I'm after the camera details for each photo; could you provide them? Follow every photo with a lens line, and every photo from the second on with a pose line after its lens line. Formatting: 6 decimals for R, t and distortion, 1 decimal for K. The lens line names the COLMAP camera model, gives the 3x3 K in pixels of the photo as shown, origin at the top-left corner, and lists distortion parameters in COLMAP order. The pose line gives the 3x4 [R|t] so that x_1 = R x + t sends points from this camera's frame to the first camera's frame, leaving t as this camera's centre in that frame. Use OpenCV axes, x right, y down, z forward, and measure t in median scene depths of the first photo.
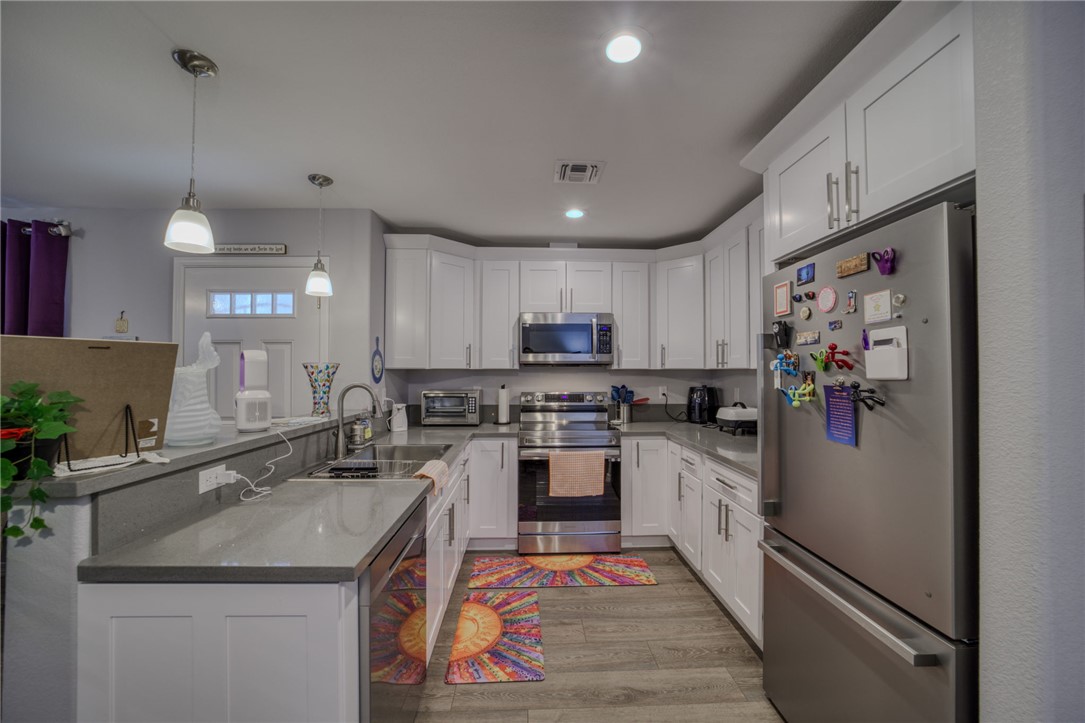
lens RADIAL K [[420.8, 0, 543.6], [0, 420.8, 365.4], [0, 0, 1]] dist [-0.039347, 0.009996]
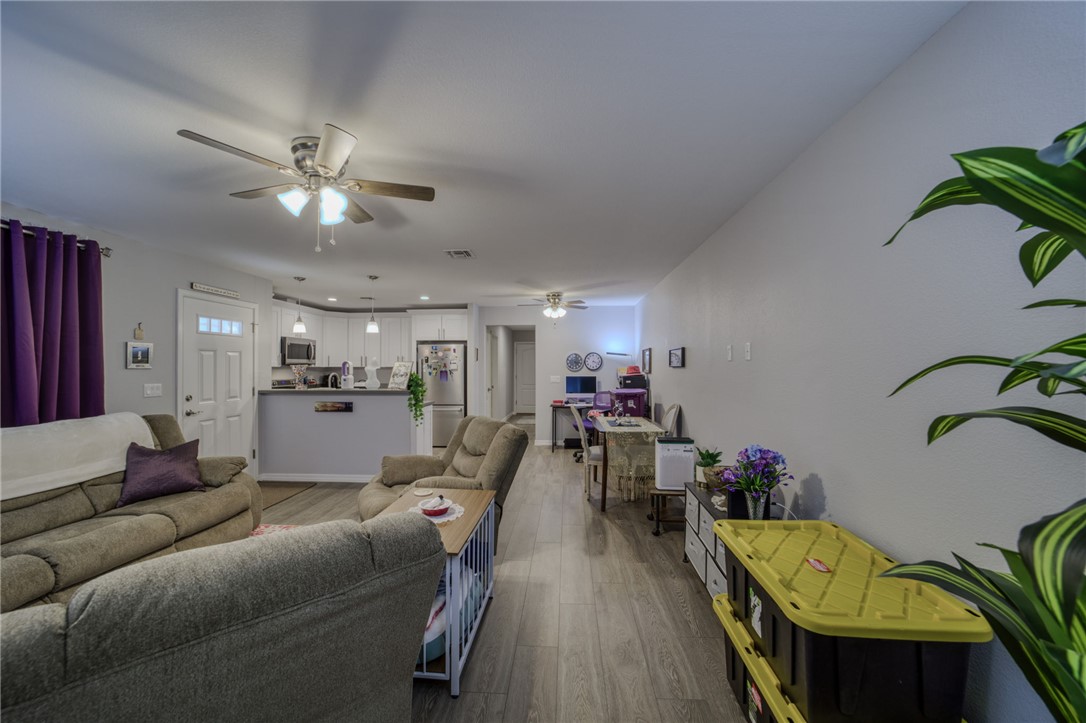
lens RADIAL K [[421.2, 0, 544.1], [0, 421.2, 365.4], [0, 0, 1]] dist [-0.039347, 0.009996]
pose [[0.094398, 0.002517, 0.995531, -2.198811], [-0.013259, 0.999911, -0.001271, -0.013976], [-0.995446, -0.013080, 0.094423, -0.392349]]
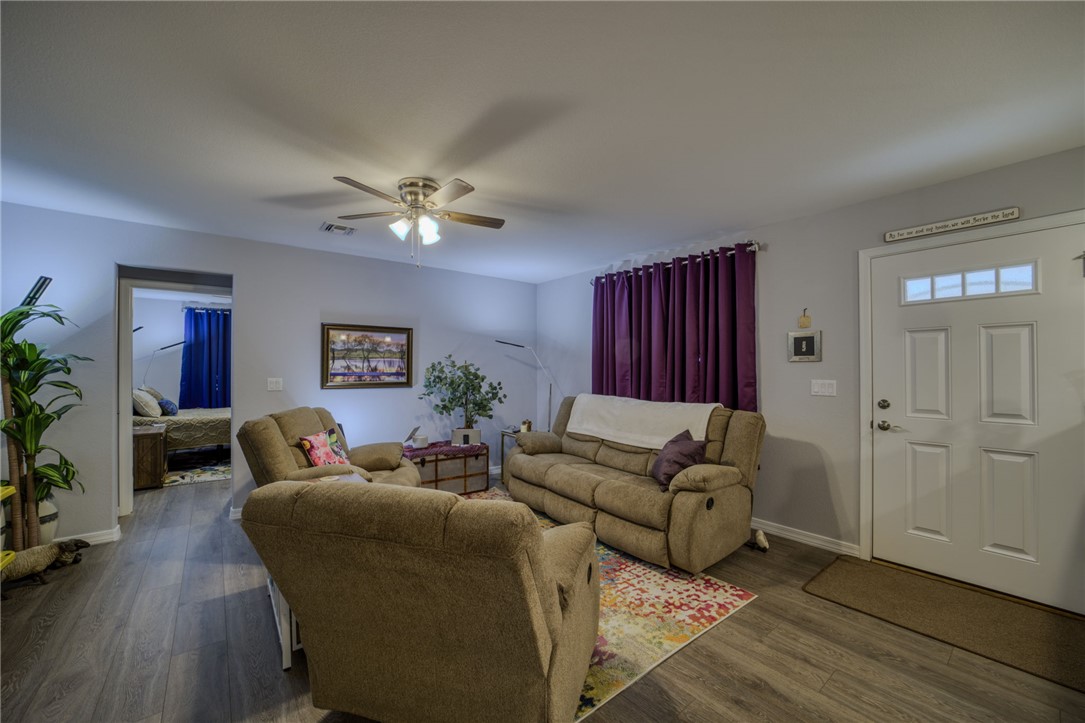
lens RADIAL K [[420.8, 0, 543.6], [0, 420.8, 365.4], [0, 0, 1]] dist [-0.039347, 0.009996]
pose [[0.592837, -0.007805, -0.805285, -0.544116], [0.012405, 0.999923, -0.000559, 0.014032], [0.805227, -0.009658, 0.592888, -0.249895]]
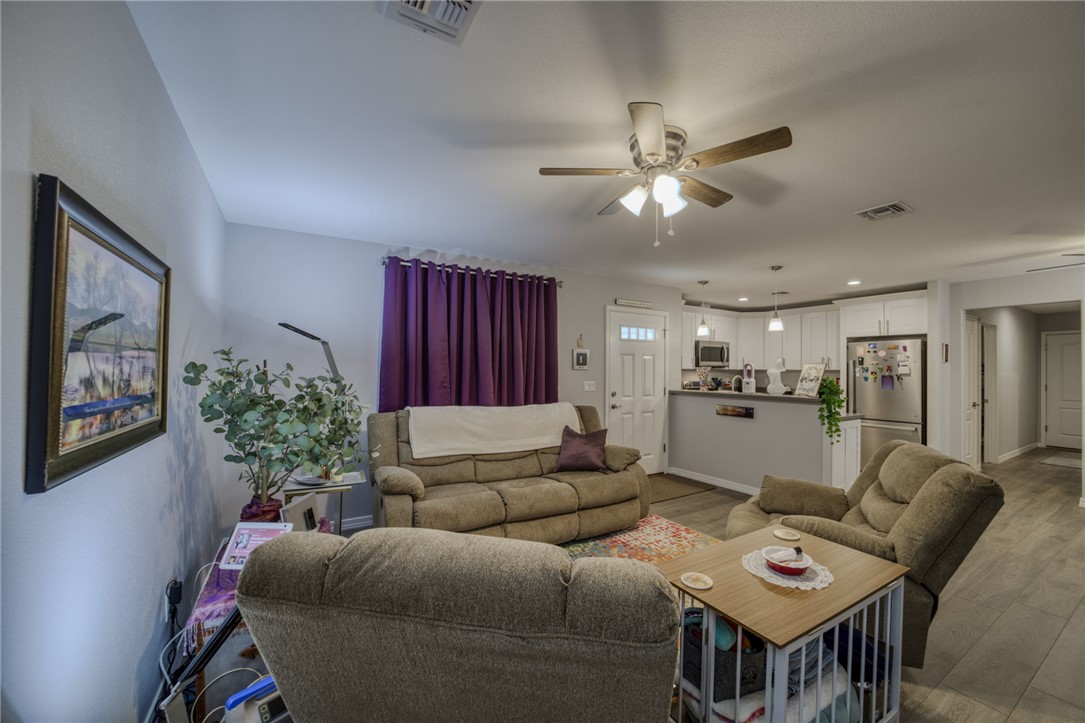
lens RADIAL K [[420.8, 0, 543.6], [0, 420.8, 365.4], [0, 0, 1]] dist [-0.039347, 0.009996]
pose [[0.878745, 0.008886, 0.477208, -1.998708], [-0.012928, 0.999903, 0.005188, -0.012402], [-0.477116, -0.010728, 0.878775, -0.452506]]
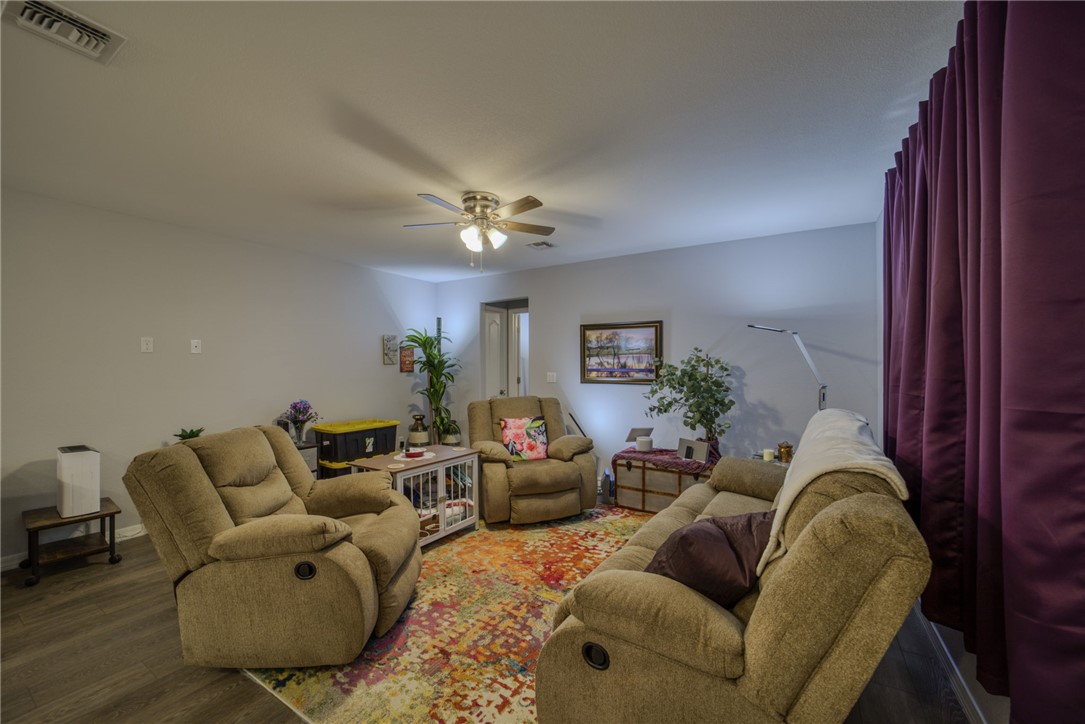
lens RADIAL K [[420.8, 0, 543.6], [0, 420.8, 365.9], [0, 0, 1]] dist [-0.039347, 0.009996]
pose [[-0.553355, 0.000591, -0.832945, -0.691563], [0.012772, 0.999888, -0.007776, 0.029837], [0.832848, -0.014942, -0.553300, 0.803731]]
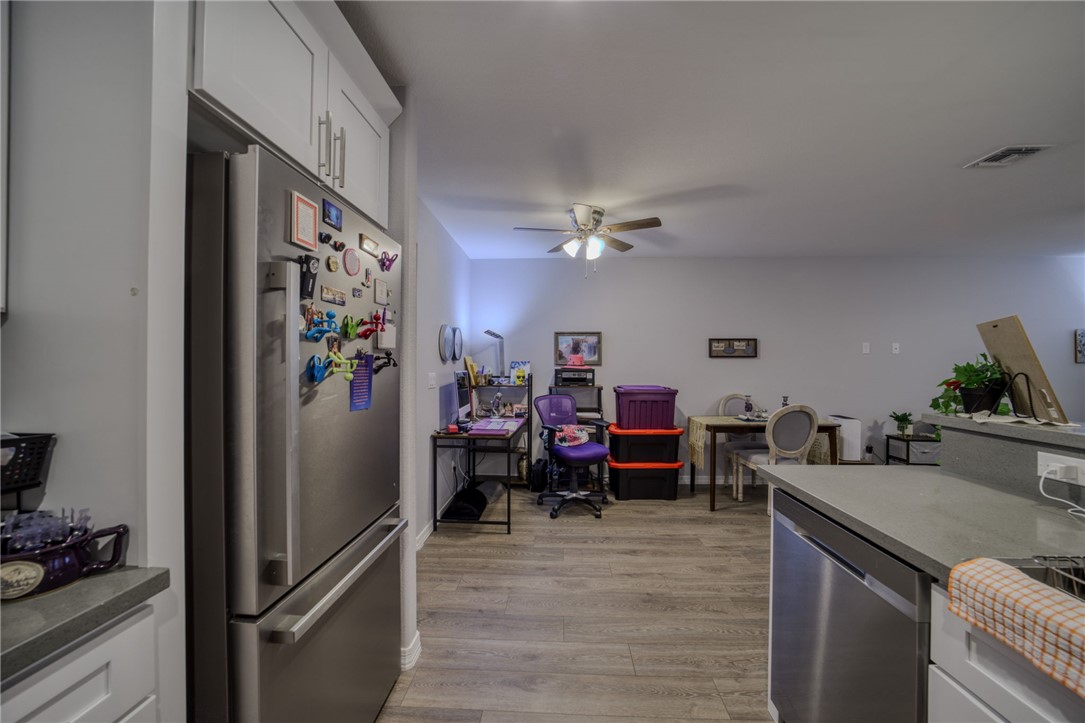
lens RADIAL K [[420.8, 0, 543.6], [0, 420.8, 365.4], [0, 0, 1]] dist [-0.039347, 0.009996]
pose [[-0.996192, -0.005366, 0.087018, 0.083672], [-0.006504, 0.999897, -0.012796, 0.042174], [-0.086940, -0.013313, -0.996125, 0.938248]]
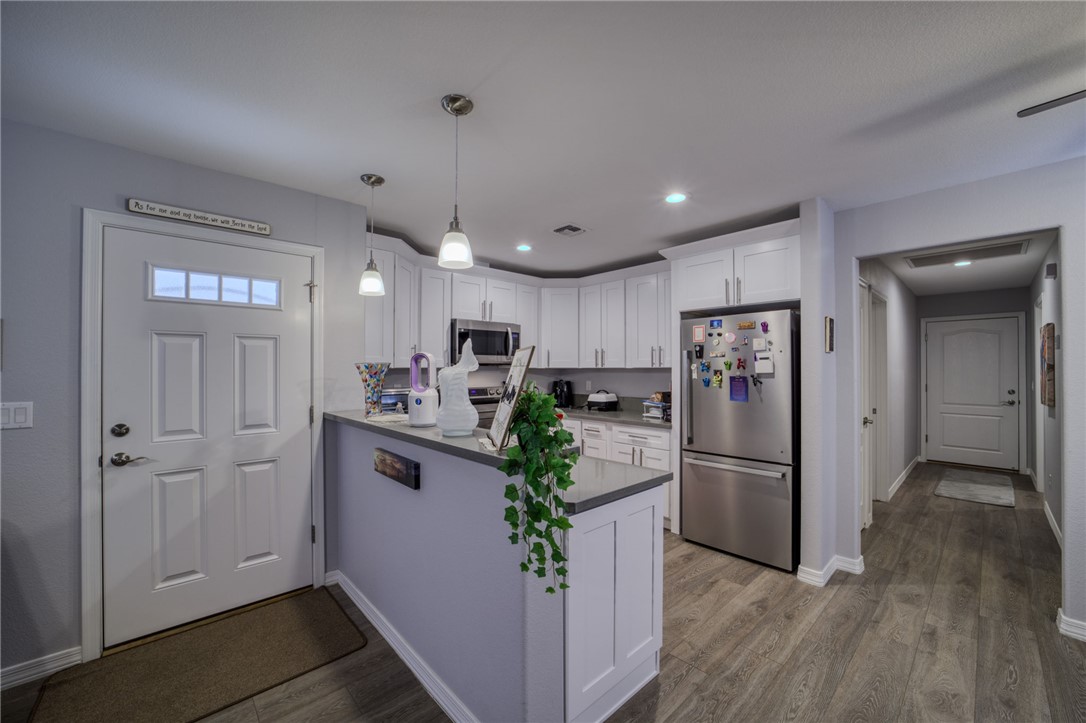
lens RADIAL K [[421.2, 0, 544.1], [0, 421.2, 365.4], [0, 0, 1]] dist [-0.039347, 0.009996]
pose [[0.763614, 0.003582, 0.645663, -0.752575], [-0.007420, 0.999967, 0.003227, -0.004980], [-0.645630, -0.007255, 0.763616, -0.031859]]
